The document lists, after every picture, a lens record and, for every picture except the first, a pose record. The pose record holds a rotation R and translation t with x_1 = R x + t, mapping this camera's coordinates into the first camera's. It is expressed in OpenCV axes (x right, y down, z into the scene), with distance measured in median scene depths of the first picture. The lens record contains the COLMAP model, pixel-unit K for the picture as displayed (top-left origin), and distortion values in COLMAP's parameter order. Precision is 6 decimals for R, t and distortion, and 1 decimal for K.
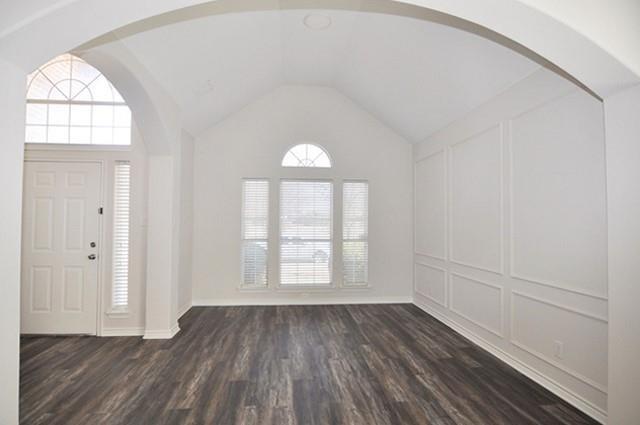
lens RADIAL K [[346.6, 0, 320.0], [0, 346.6, 212.5], [0, 0, 1]] dist [-0.001140, -0.012988]
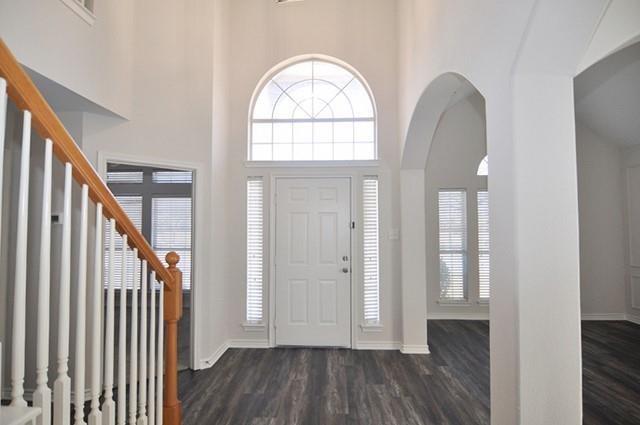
lens RADIAL K [[346.6, 0, 320.0], [0, 346.6, 212.5], [0, 0, 1]] dist [-0.001140, -0.012988]
pose [[0.990728, -0.017617, -0.134714, -0.589143], [0.013670, 0.999451, -0.030168, -0.010623], [0.135172, 0.028047, 0.990425, -0.025378]]
